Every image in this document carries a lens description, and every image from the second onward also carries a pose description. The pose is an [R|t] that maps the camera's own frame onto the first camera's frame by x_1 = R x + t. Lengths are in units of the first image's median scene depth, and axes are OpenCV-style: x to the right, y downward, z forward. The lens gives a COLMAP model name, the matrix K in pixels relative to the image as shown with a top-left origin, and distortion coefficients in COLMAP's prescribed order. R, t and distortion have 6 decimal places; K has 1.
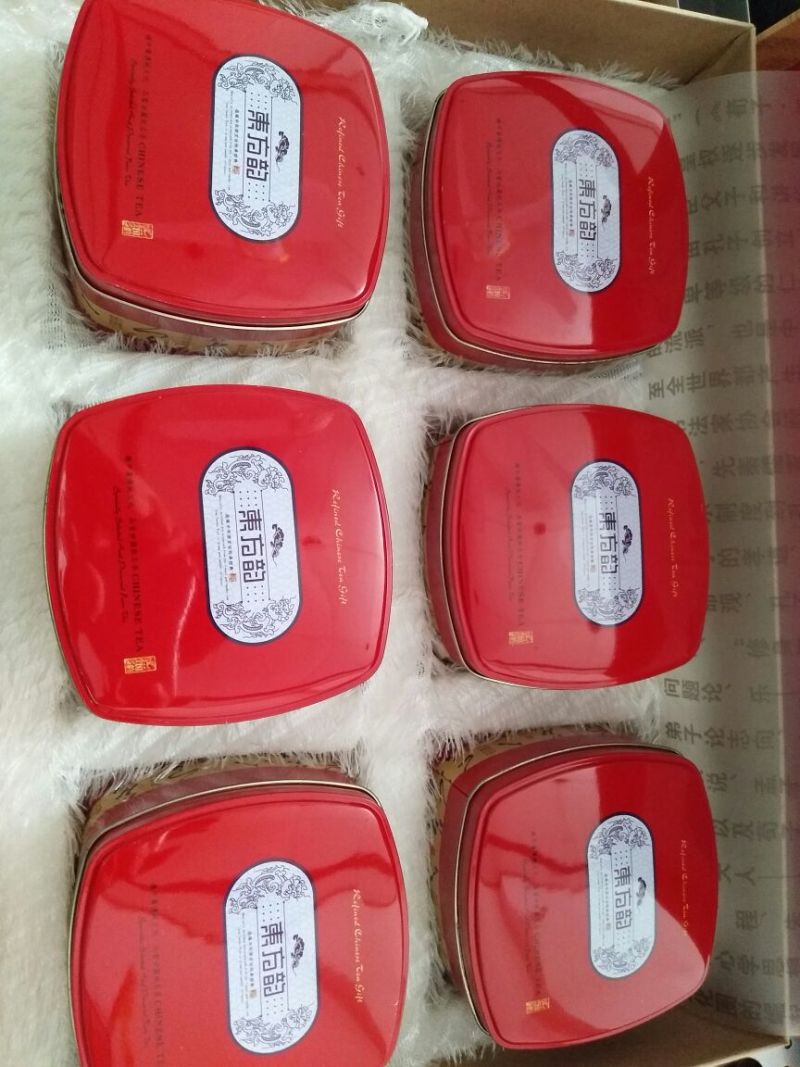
lens RADIAL K [[811.5, 0, 394.5], [0, 811.5, 529.3], [0, 0, 1]] dist [0.025785, -0.043851]
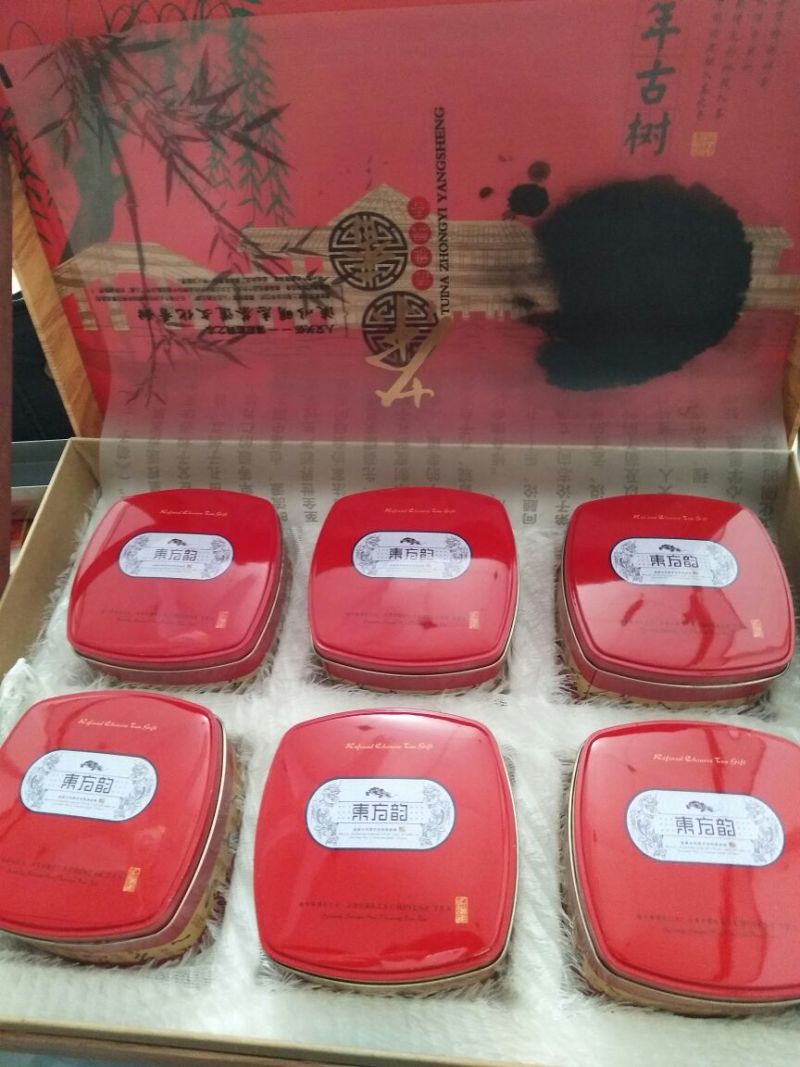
lens RADIAL K [[818.9, 0, 406.4], [0, 818.9, 530.6], [0, 0, 1]] dist [0.057869, -0.106650]
pose [[0.084423, -0.949711, 0.301532, -0.117936], [0.994026, 0.059263, -0.091650, 0.132666], [0.069171, 0.307468, 0.949041, -0.334631]]
